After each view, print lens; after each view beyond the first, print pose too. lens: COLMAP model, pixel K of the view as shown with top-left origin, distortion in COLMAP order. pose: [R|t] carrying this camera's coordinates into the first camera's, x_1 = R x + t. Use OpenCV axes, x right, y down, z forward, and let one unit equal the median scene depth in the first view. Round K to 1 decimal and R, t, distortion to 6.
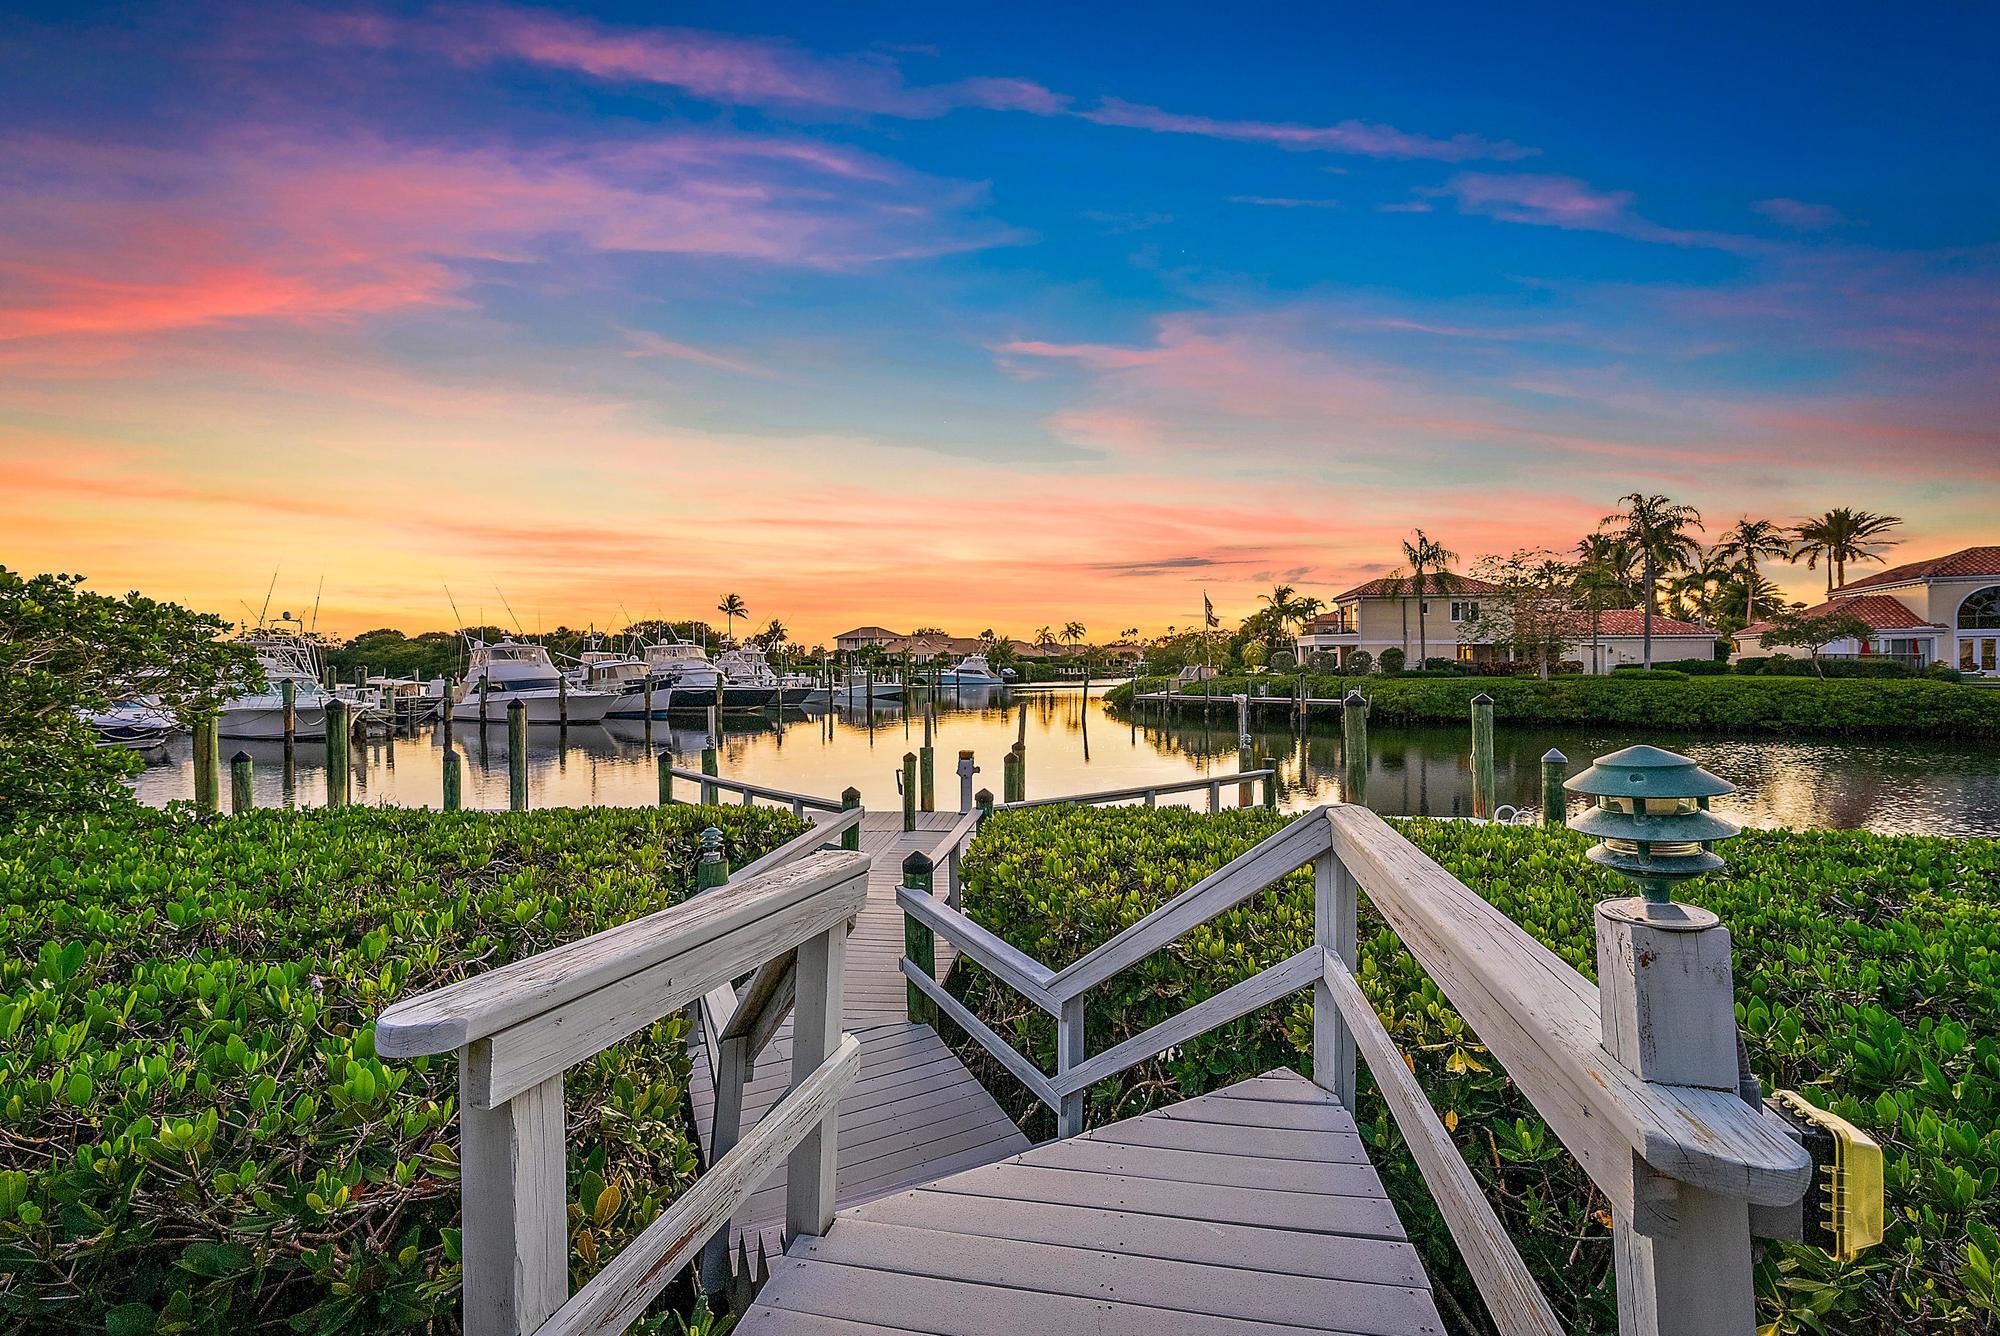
lens RADIAL K [[812.1, 0, 1000.0], [0, 812.1, 668.0], [0, 0, 1]] dist [0.000480, 0.000013]
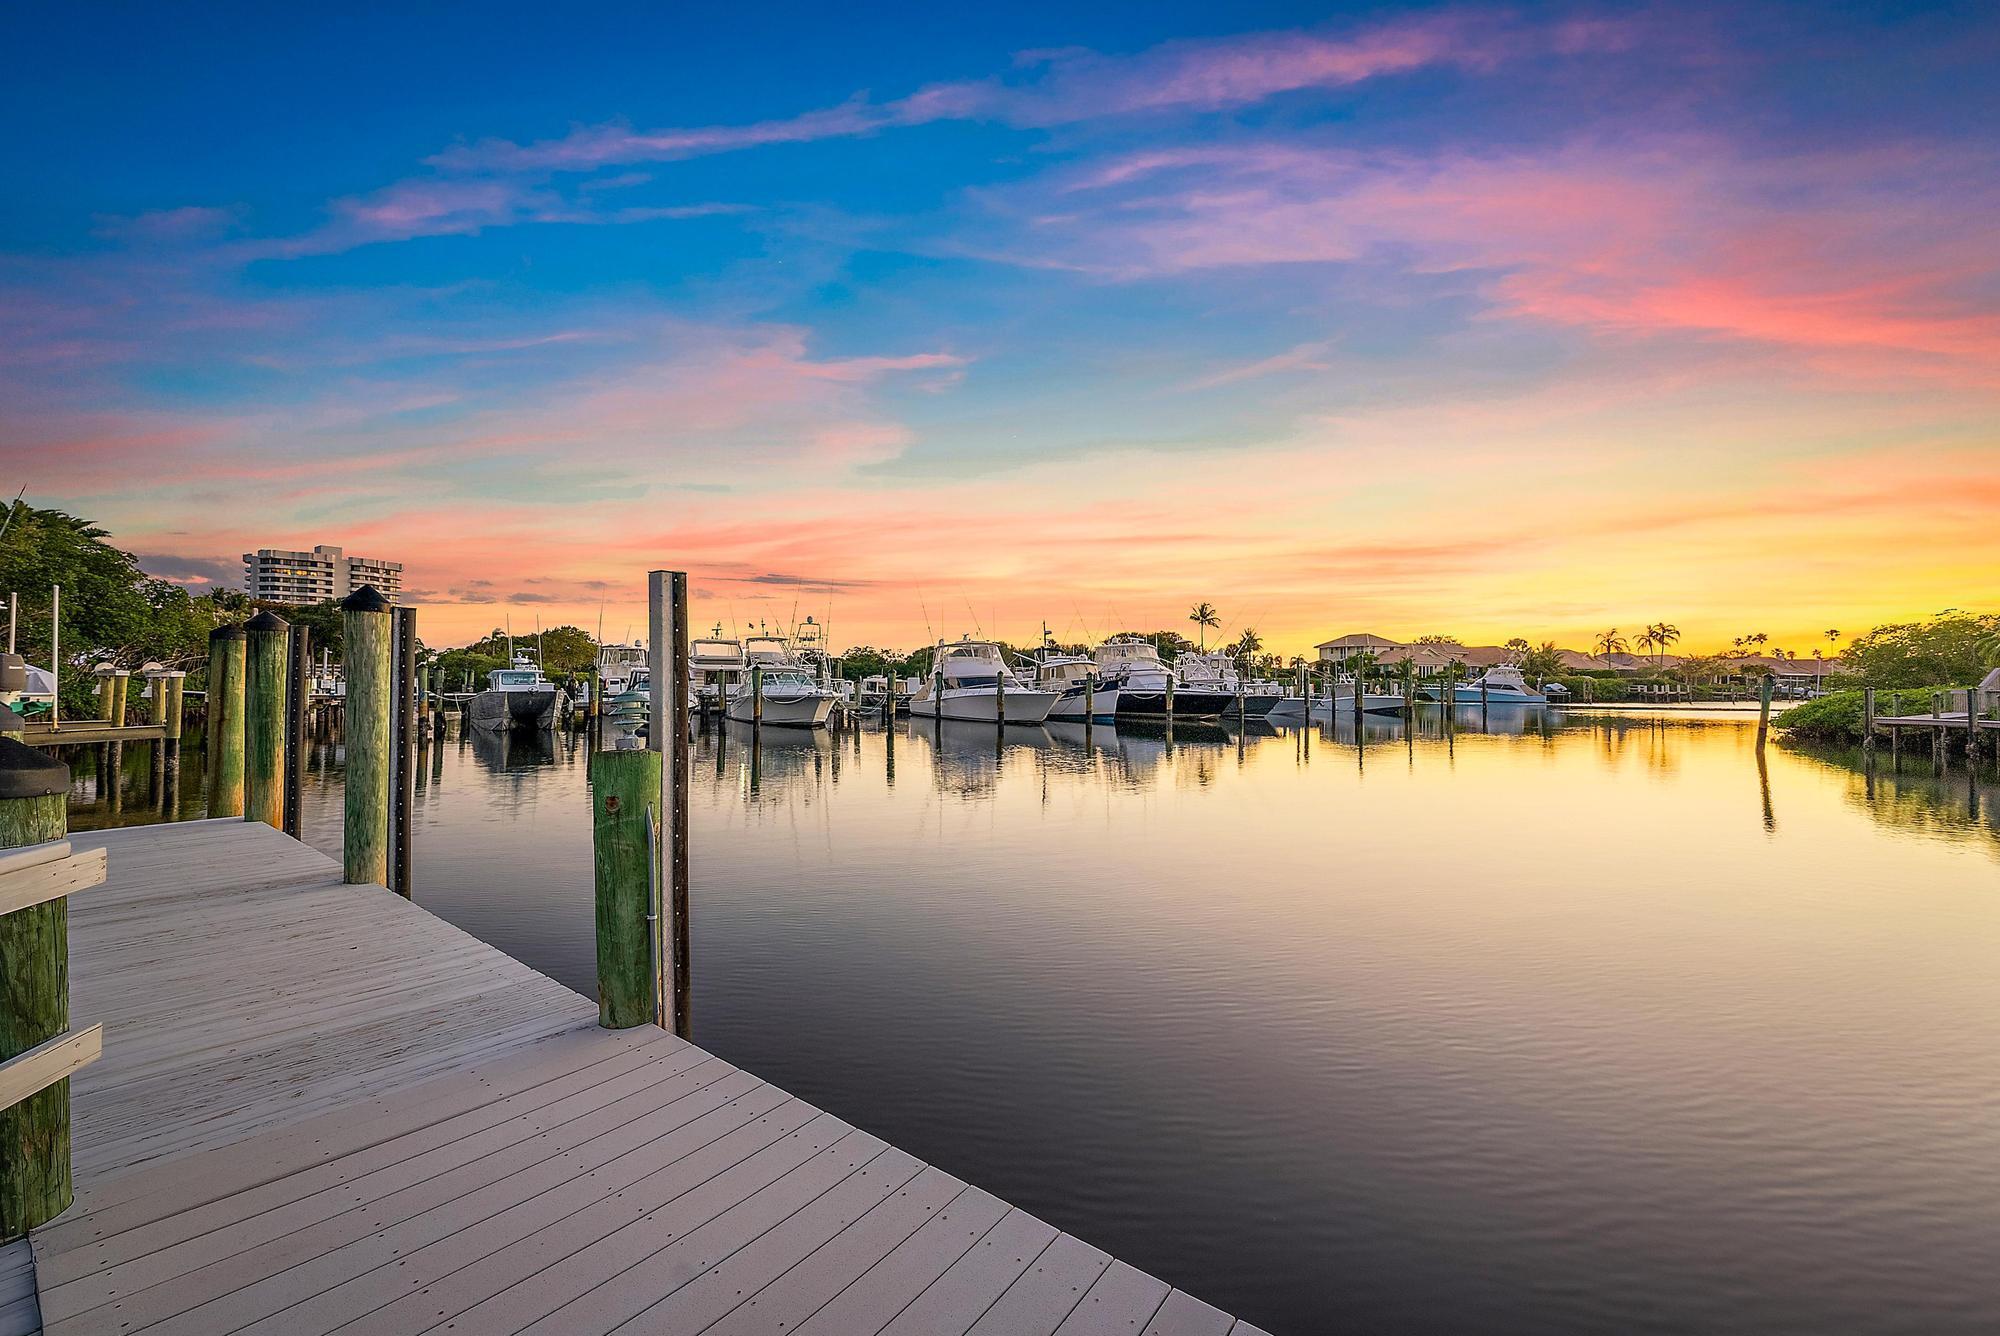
lens RADIAL K [[792.5, 0, 961.2], [0, 792.5, 653.7], [0, 0, 1]] dist [0.000471, -0.000092]
pose [[0.811458, -0.010532, -0.584315, -0.019298], [-0.011297, 0.999368, -0.033702, 0.010659], [0.584301, 0.033949, 0.810827, 0.122406]]
